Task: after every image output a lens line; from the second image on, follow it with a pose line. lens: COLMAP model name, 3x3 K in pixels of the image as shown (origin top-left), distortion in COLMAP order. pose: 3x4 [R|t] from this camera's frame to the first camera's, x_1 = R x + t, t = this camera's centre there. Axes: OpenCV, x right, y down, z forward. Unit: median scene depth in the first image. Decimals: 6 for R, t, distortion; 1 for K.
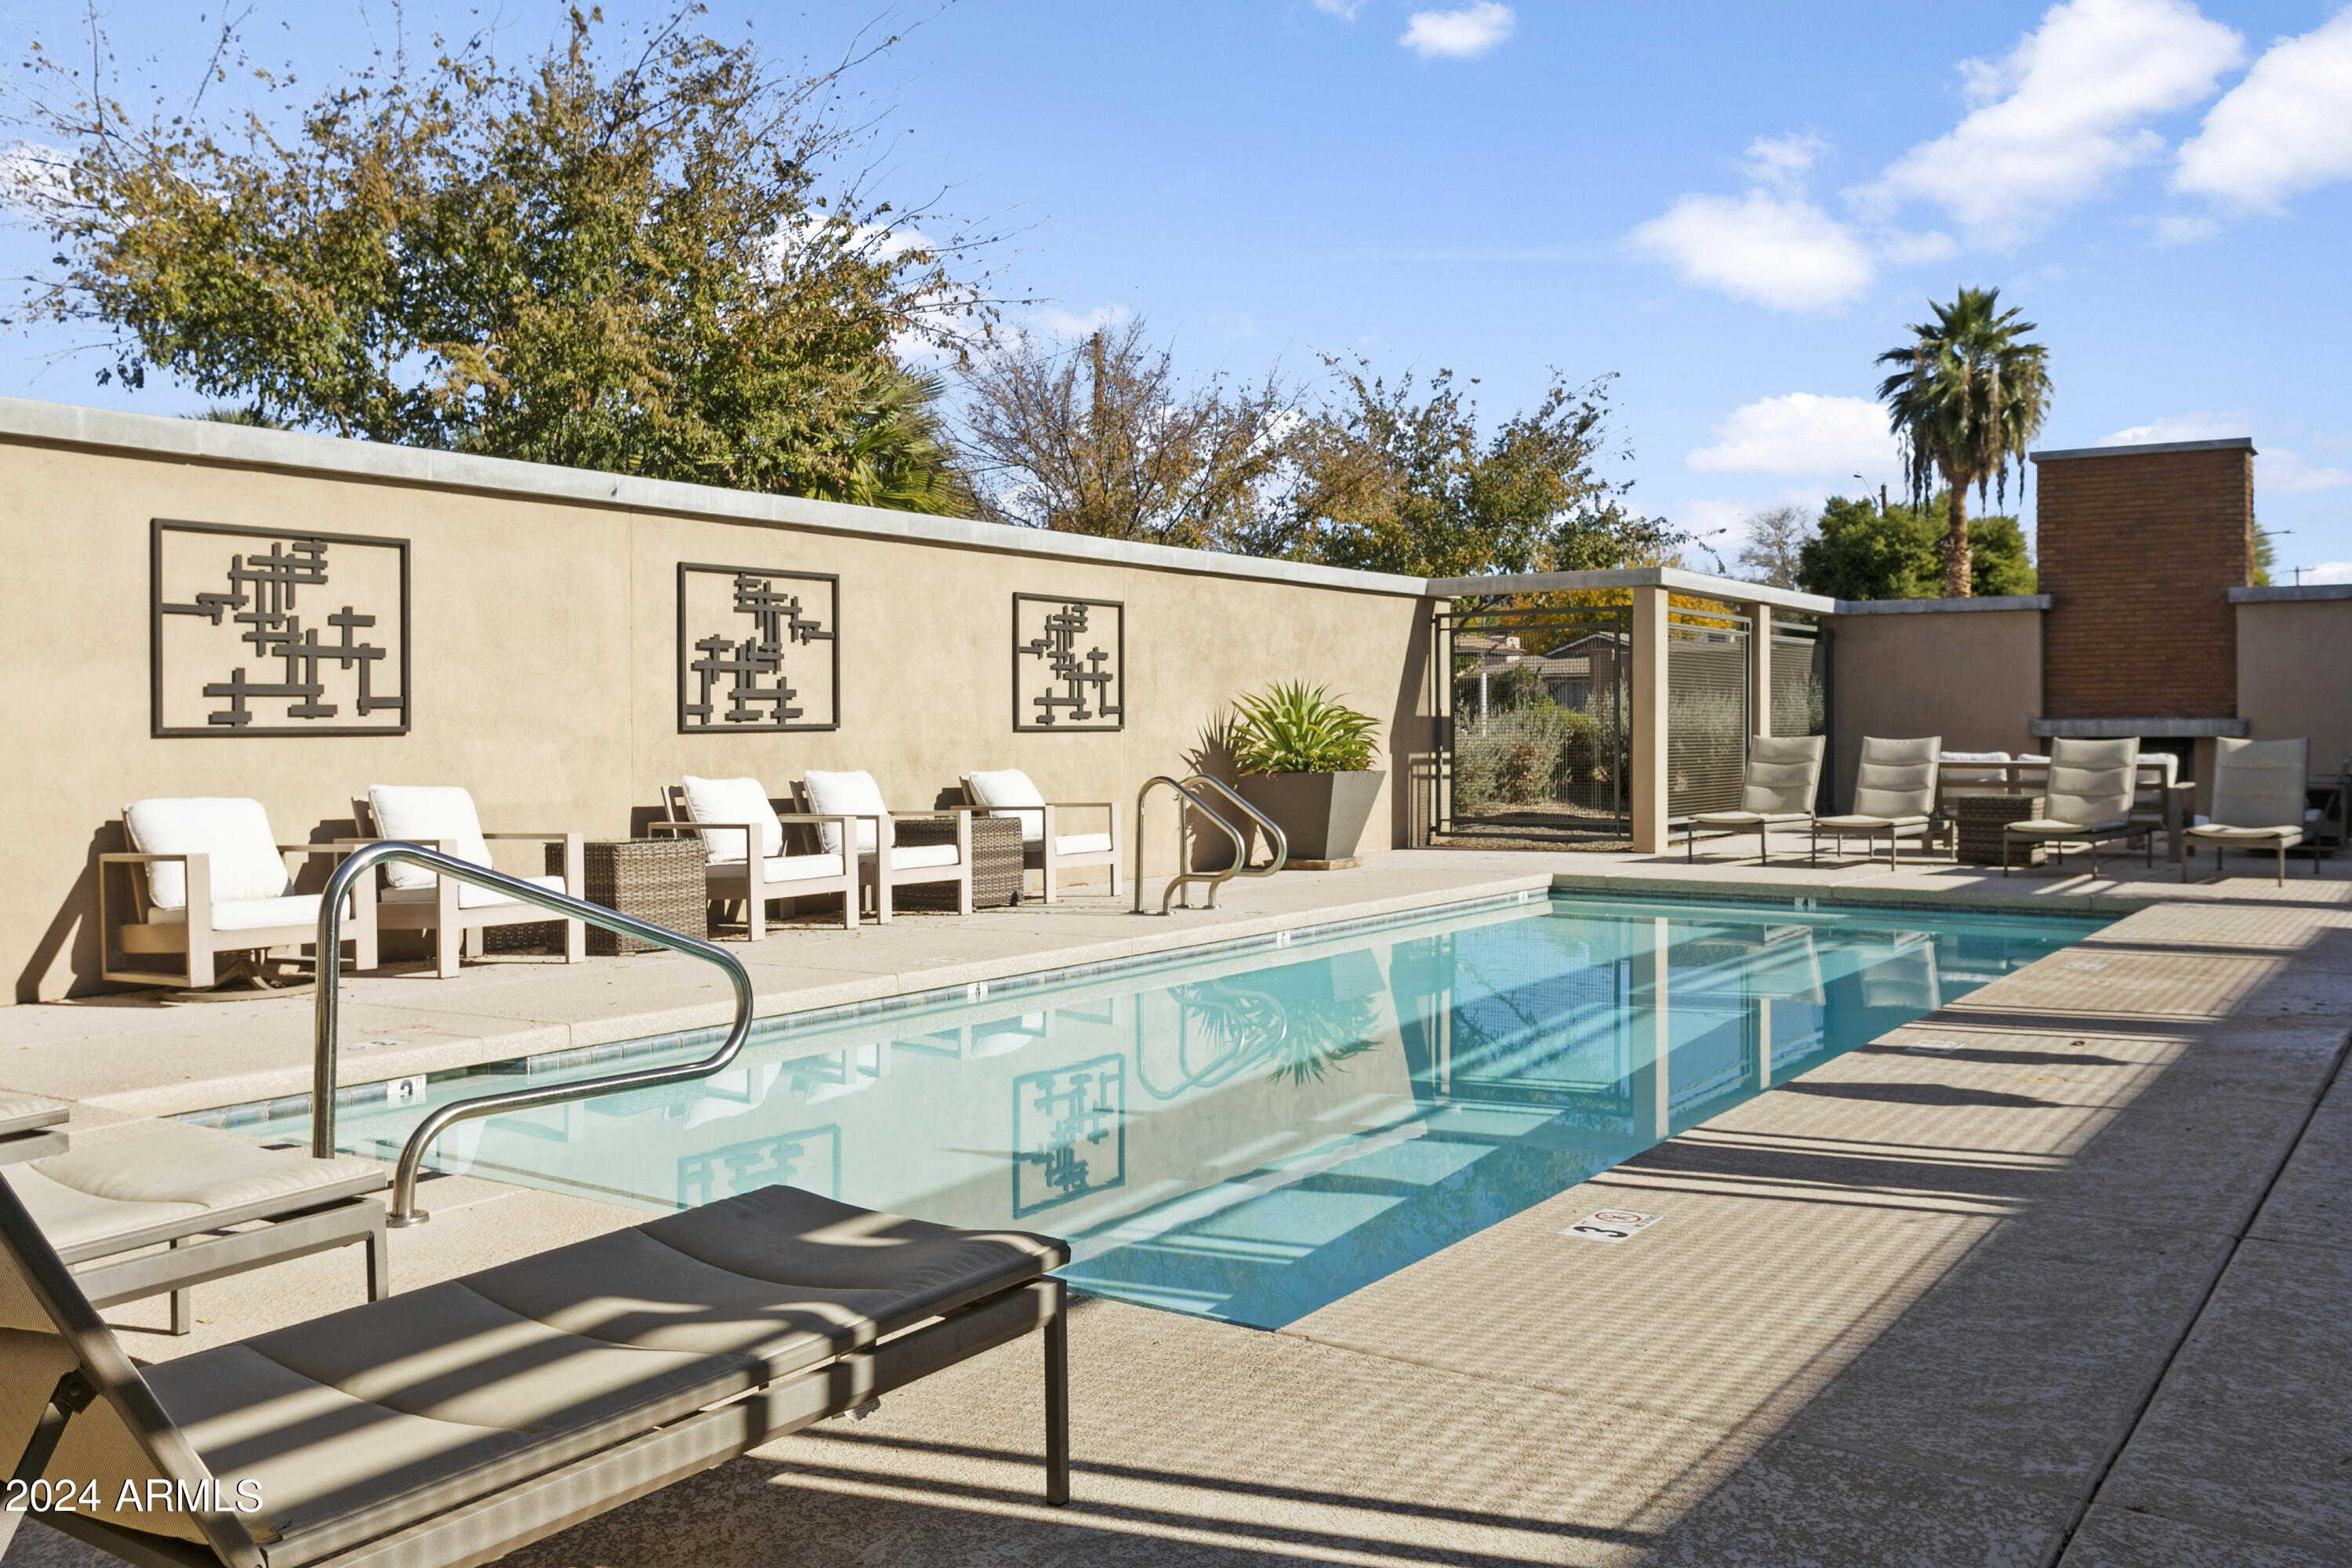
lens RADIAL K [[2185.7, 0, 1176.6], [0, 2185.7, 783.3], [0, 0, 1]] dist [0.001065, 0.000000]
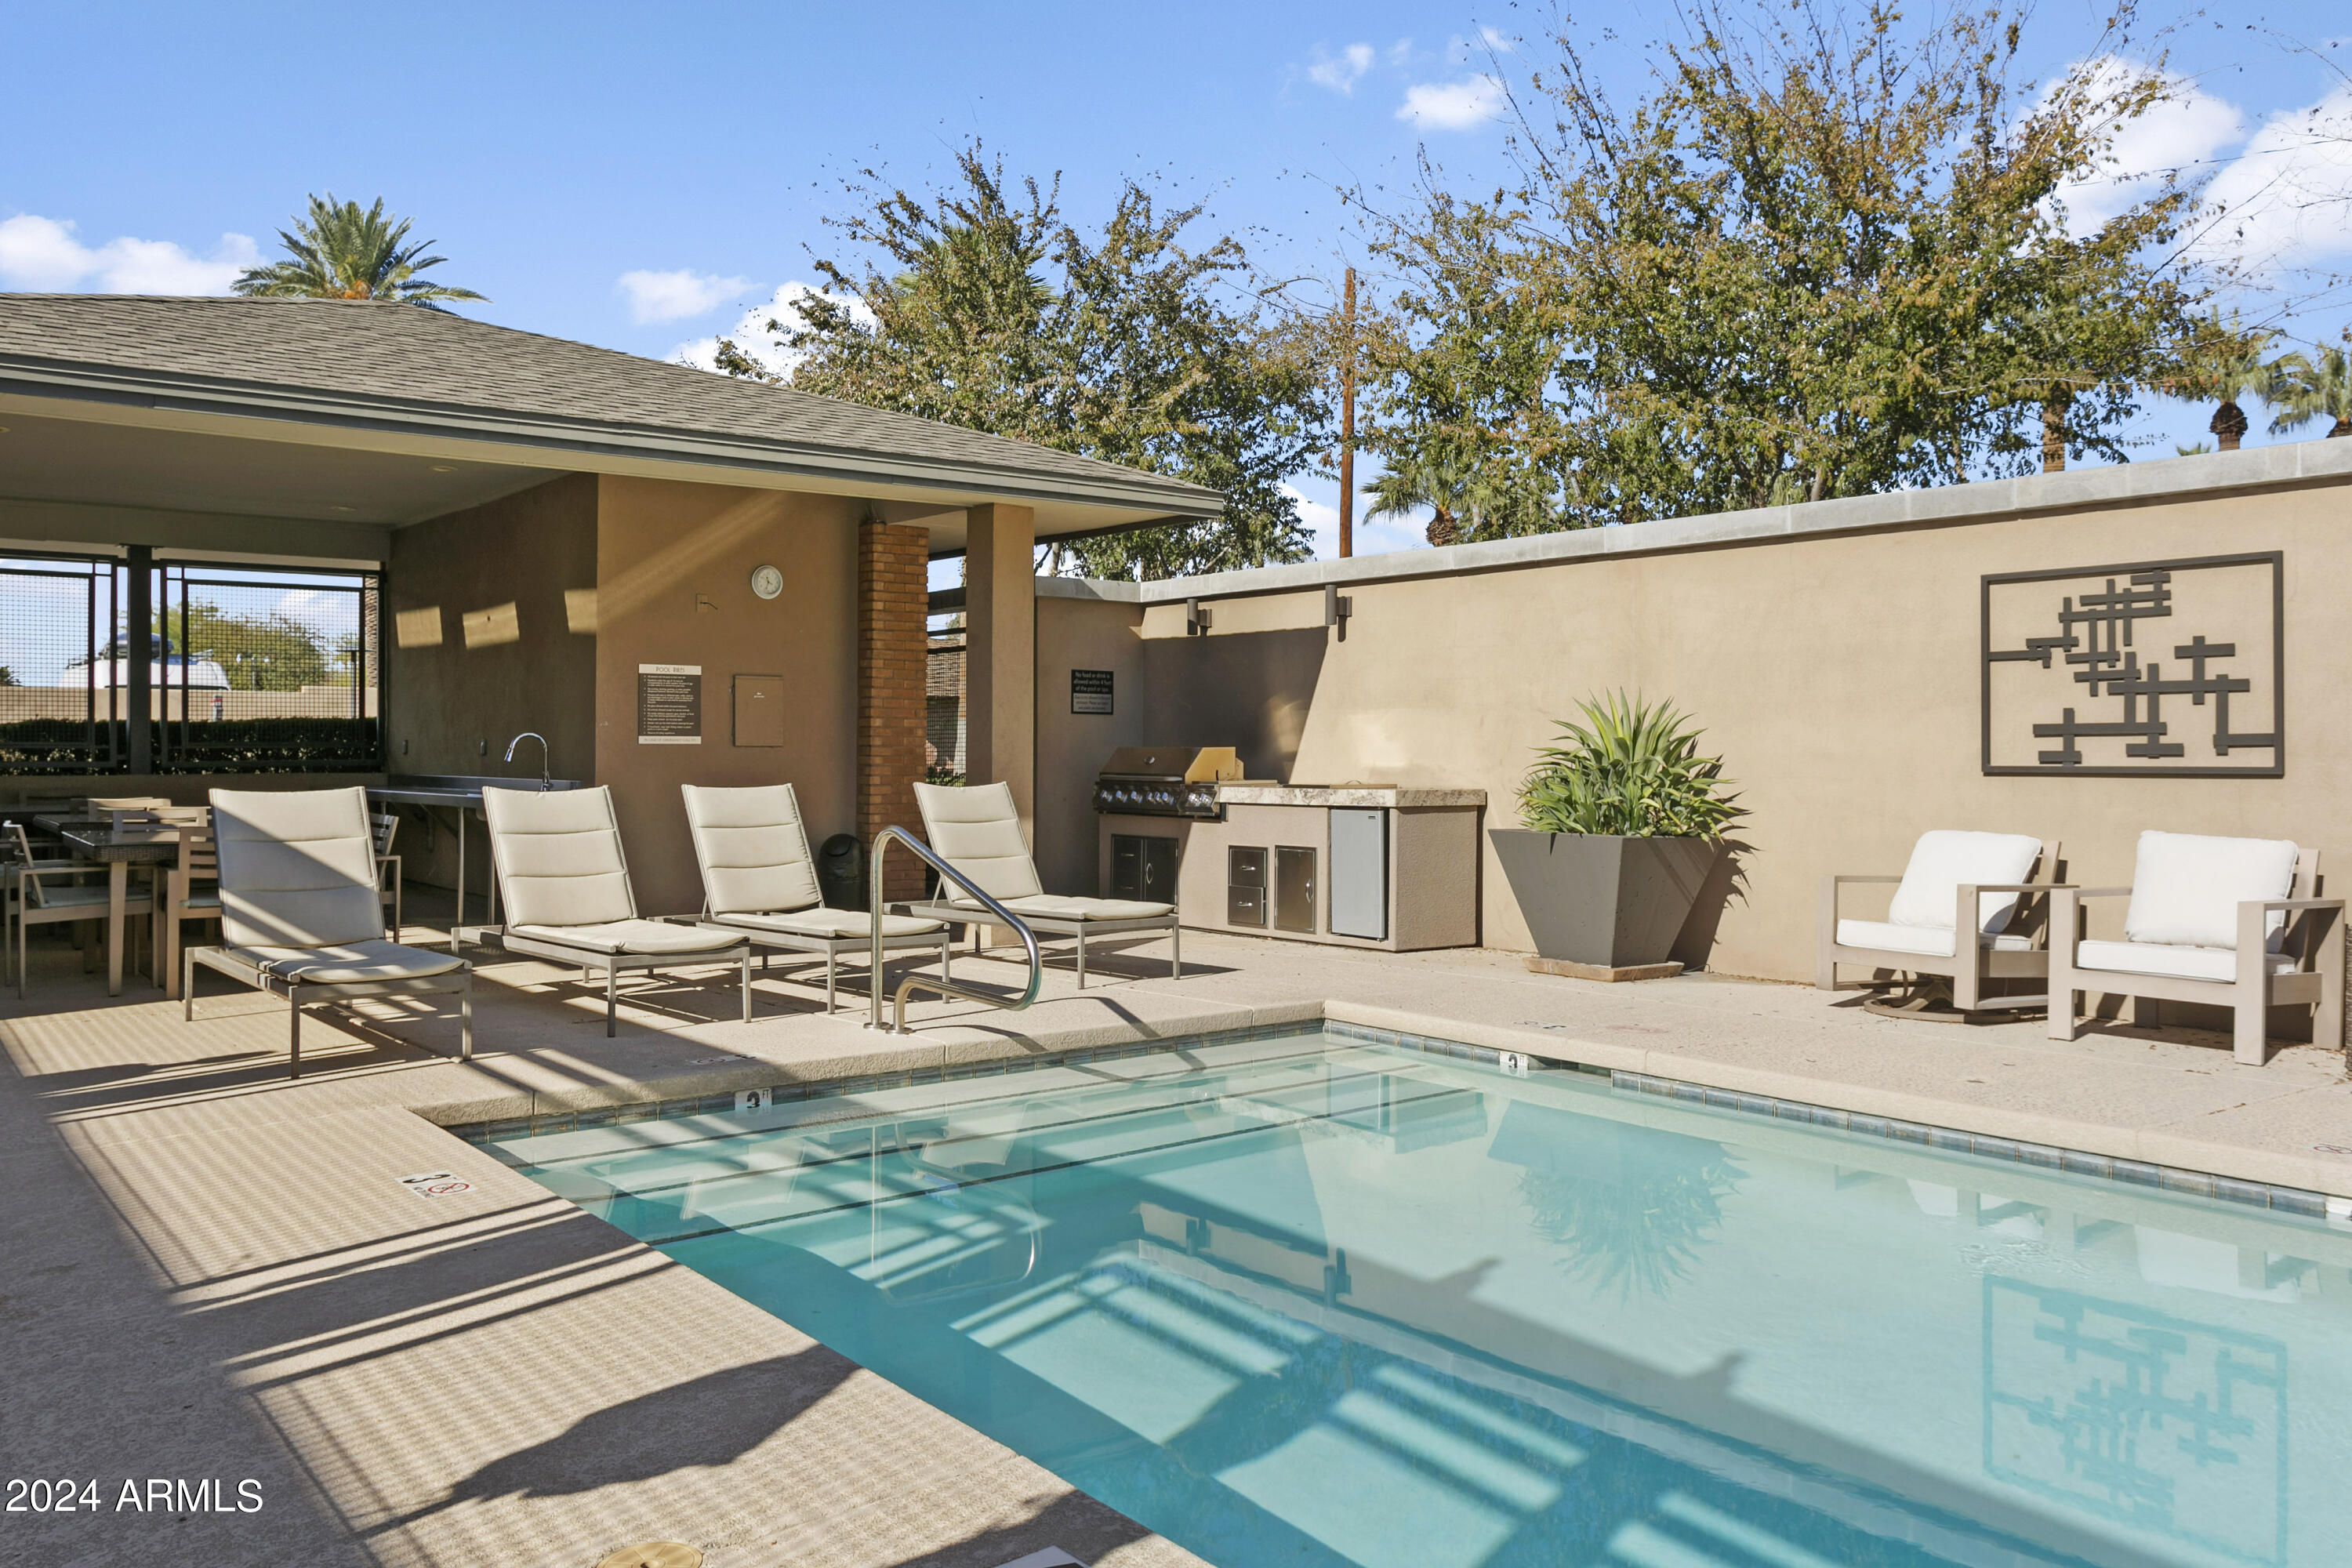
lens RADIAL K [[1808.0, 0, 1177.7], [0, 1808.0, 767.3], [0, 0, 1]] dist [0.010090, 0.001476]
pose [[-0.315487, 0.004451, -0.948919, 0.496456], [-0.030574, 0.999422, 0.014853, -0.024920], [0.948437, 0.033698, -0.315169, 0.863585]]
